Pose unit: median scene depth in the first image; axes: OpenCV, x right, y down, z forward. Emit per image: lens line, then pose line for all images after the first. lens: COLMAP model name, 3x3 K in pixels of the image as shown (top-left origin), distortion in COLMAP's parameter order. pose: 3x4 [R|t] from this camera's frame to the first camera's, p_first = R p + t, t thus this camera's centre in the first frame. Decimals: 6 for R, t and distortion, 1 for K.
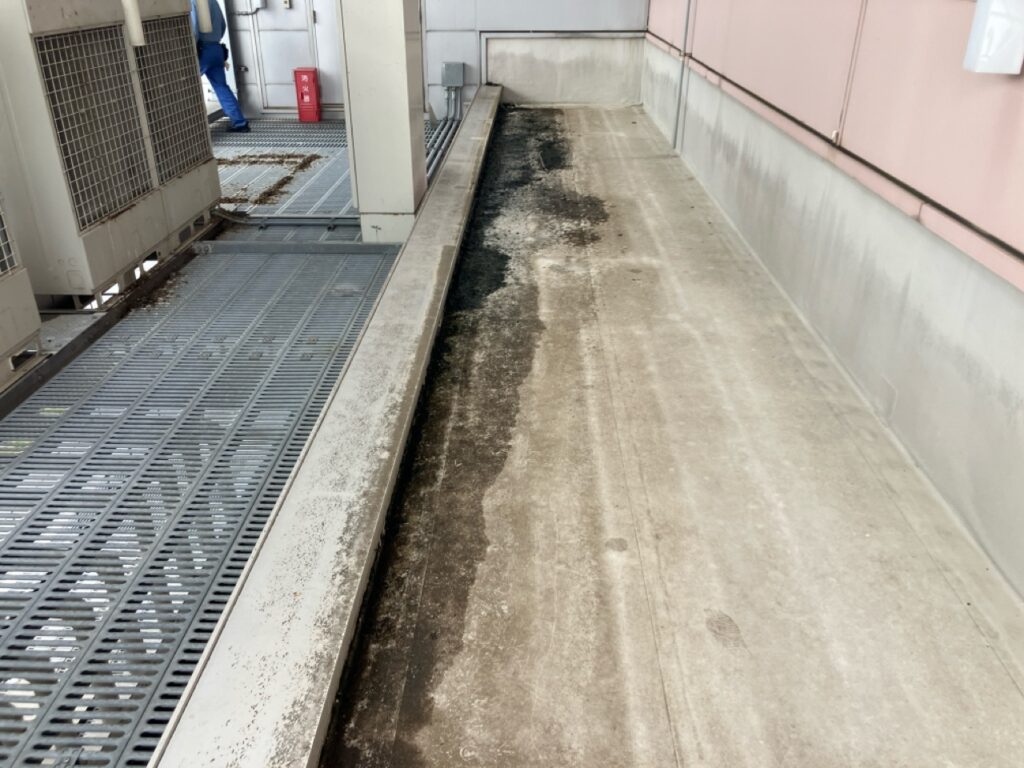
lens RADIAL K [[823.2, 0, 506.9], [0, 823.2, 385.2], [0, 0, 1]] dist [0.041240, 0.000007]
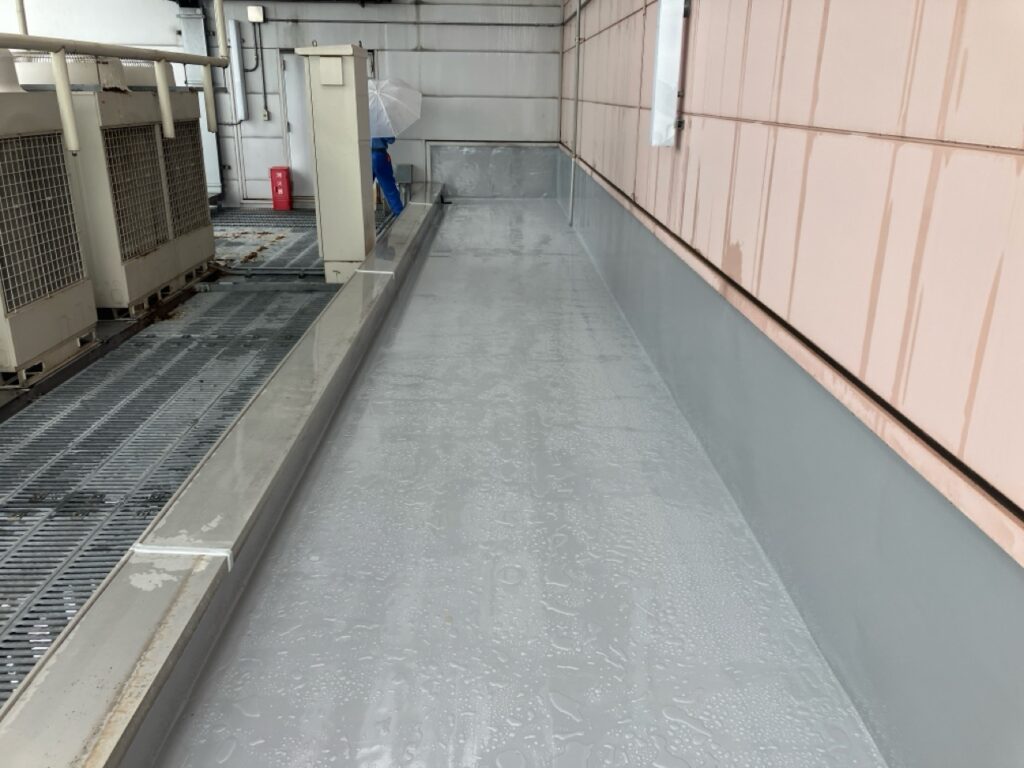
lens RADIAL K [[823.2, 0, 518.2], [0, 823.2, 384.7], [0, 0, 1]] dist [0.041240, 0.000007]
pose [[0.998172, -0.004149, 0.060289, 0.033654], [0.011830, 0.991754, -0.127611, 0.102882], [-0.059262, 0.128091, 0.989990, -0.198446]]
